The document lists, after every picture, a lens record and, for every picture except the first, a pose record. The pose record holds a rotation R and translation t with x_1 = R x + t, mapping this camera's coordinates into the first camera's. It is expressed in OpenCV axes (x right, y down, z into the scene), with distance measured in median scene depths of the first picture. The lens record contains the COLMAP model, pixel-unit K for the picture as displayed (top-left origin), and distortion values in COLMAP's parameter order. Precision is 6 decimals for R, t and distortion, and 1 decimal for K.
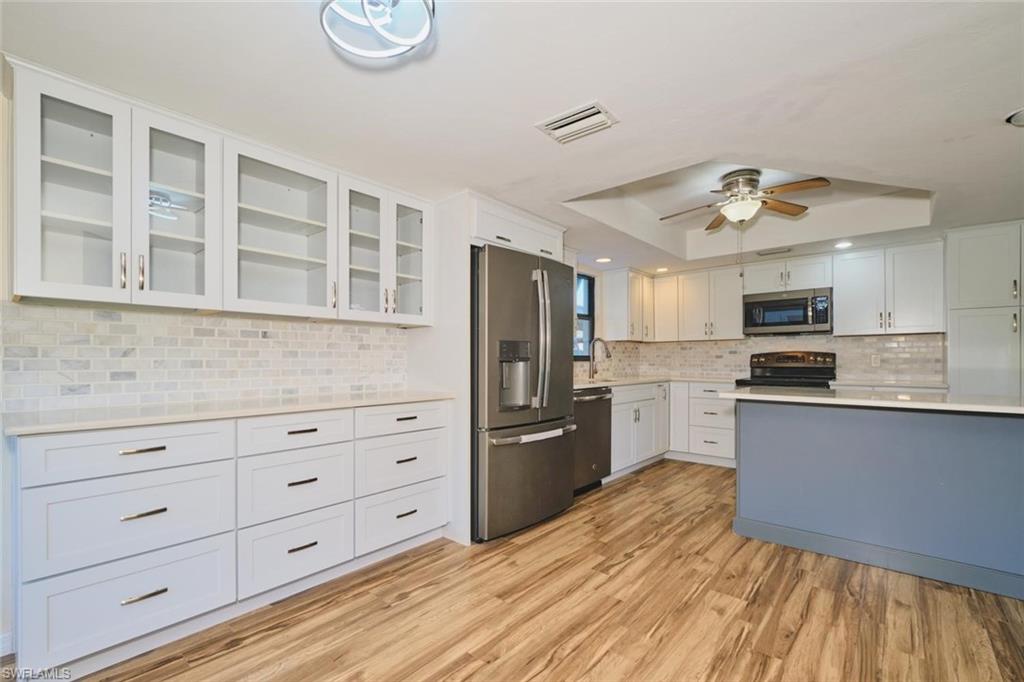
lens RADIAL K [[451.0, 0, 506.5], [0, 451.0, 362.5], [0, 0, 1]] dist [0.002512, -0.004589]
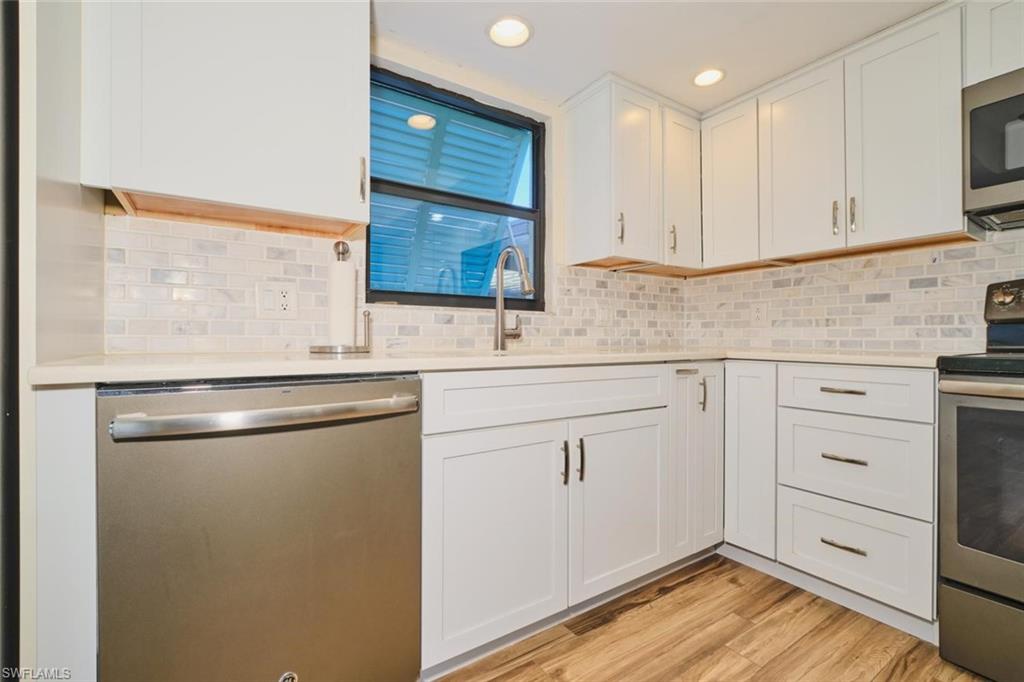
lens RADIAL K [[451.0, 0, 509.8], [0, 451.0, 340.4], [0, 0, 1]] dist [0.002512, -0.004589]
pose [[0.964478, 0.002334, -0.264151, 0.357963], [-0.003289, 0.999990, -0.003171, 0.033381], [0.264141, 0.003927, 0.964476, 0.727083]]
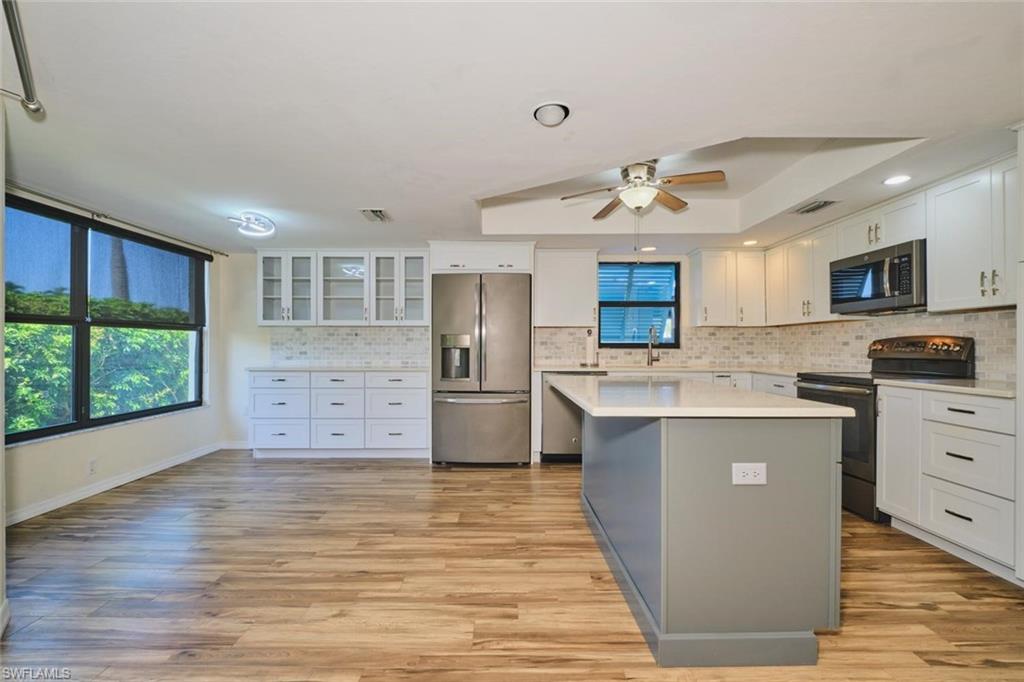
lens RADIAL K [[451.0, 0, 503.5], [0, 451.0, 346.0], [0, 0, 1]] dist [0.002512, -0.004589]
pose [[0.651305, 0.000702, -0.758815, 0.878277], [-0.005491, 0.999978, -0.003788, -0.003376], [0.758796, 0.006634, 0.651295, 0.105770]]
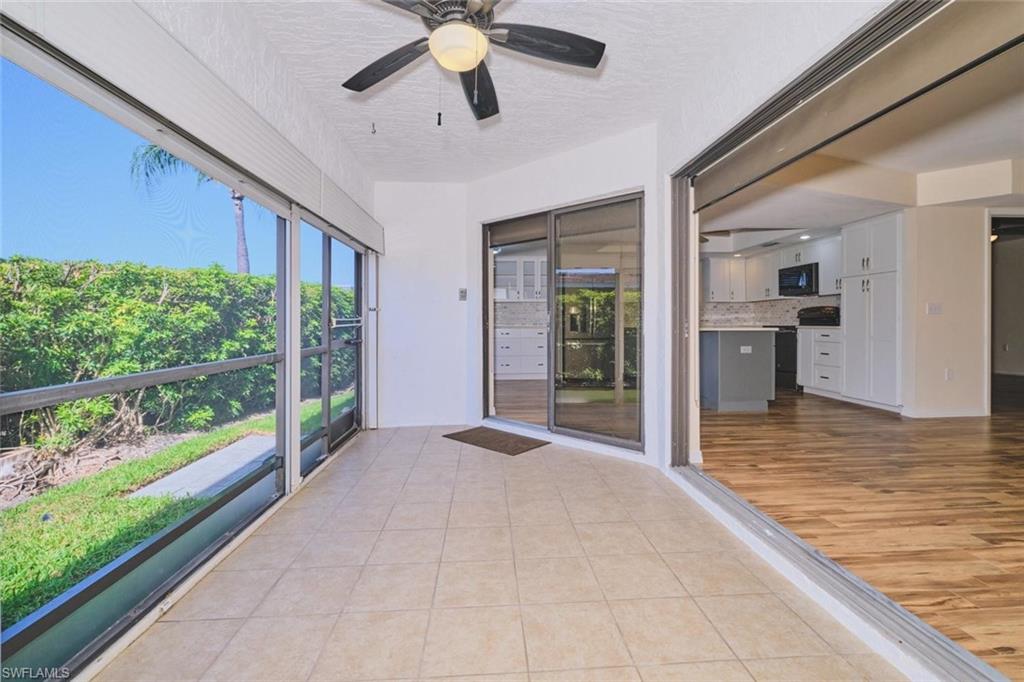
lens RADIAL K [[451.0, 0, 514.5], [0, 451.0, 326.0], [0, 0, 1]] dist [0.002512, -0.004589]
pose [[0.701138, 0.003118, -0.713019, 1.154854], [-0.001239, 0.999994, 0.003154, 0.040301], [0.713024, -0.001328, 0.701138, -0.794729]]
